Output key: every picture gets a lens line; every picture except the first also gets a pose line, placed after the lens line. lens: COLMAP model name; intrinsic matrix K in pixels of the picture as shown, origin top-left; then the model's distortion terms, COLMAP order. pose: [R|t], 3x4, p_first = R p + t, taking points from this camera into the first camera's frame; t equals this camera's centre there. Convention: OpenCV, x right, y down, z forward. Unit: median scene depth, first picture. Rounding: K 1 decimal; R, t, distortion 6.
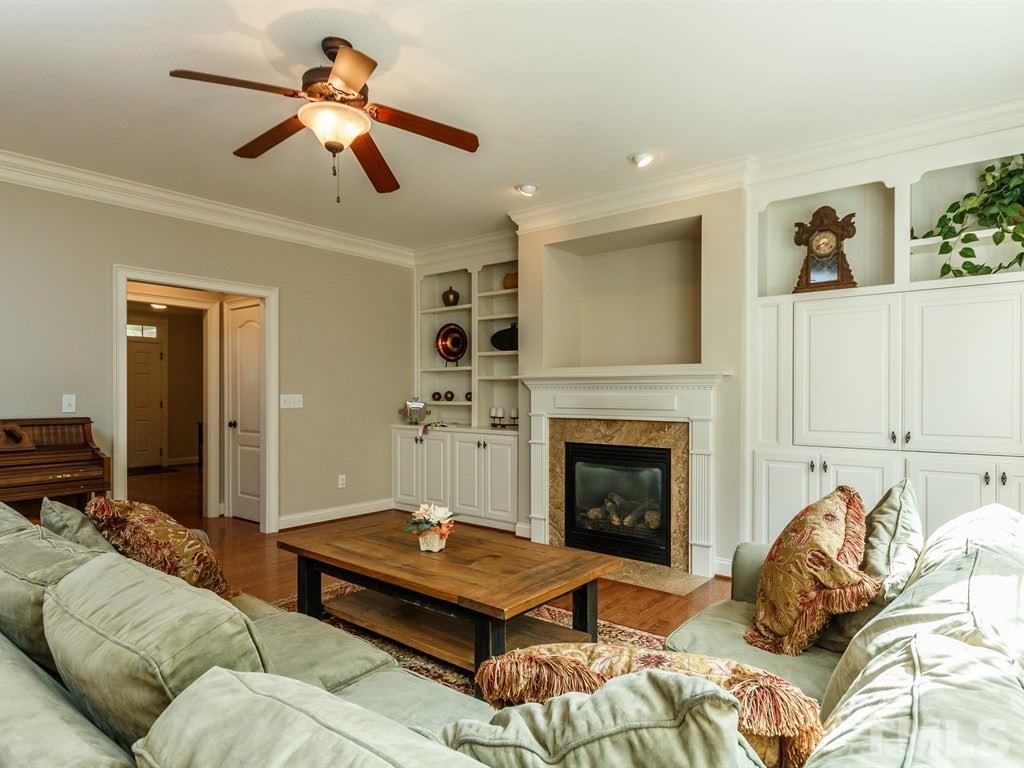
lens RADIAL K [[598.1, 0, 518.2], [0, 598.1, 390.5], [0, 0, 1]] dist [-0.006726, 0.002076]
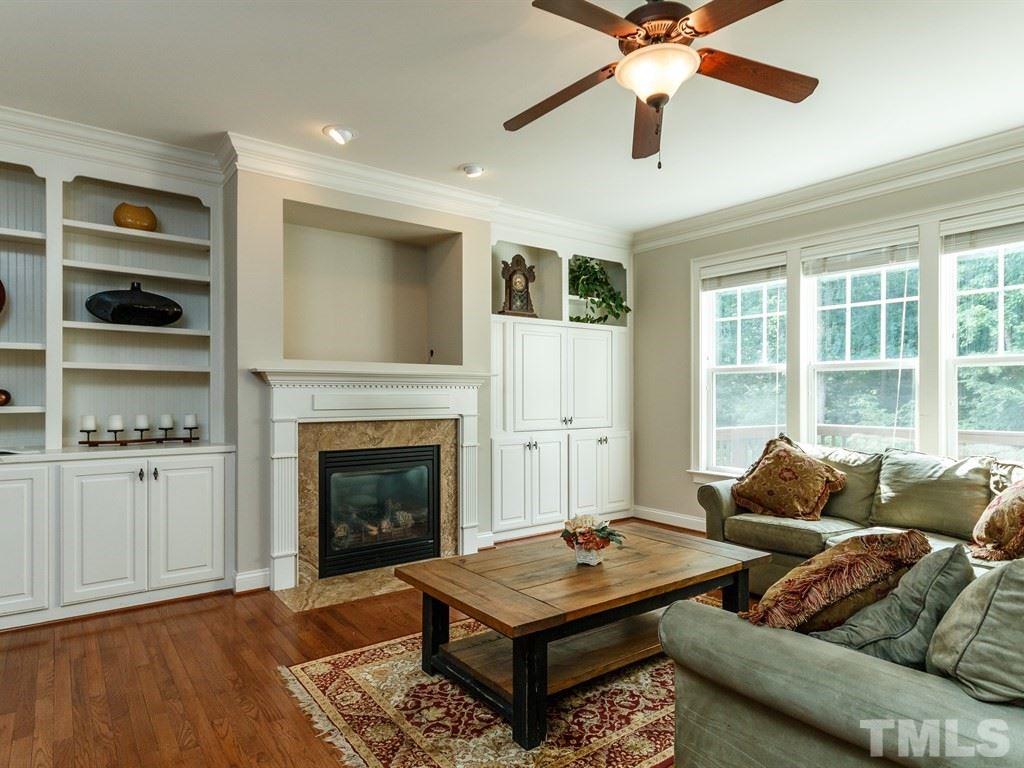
lens RADIAL K [[598.1, 0, 519.5], [0, 598.1, 389.2], [0, 0, 1]] dist [-0.006726, 0.002076]
pose [[0.248388, 0.009928, 0.968610, -0.718328], [-0.001871, 0.999951, -0.009769, 0.009740], [-0.968659, 0.000614, 0.248395, 0.591988]]
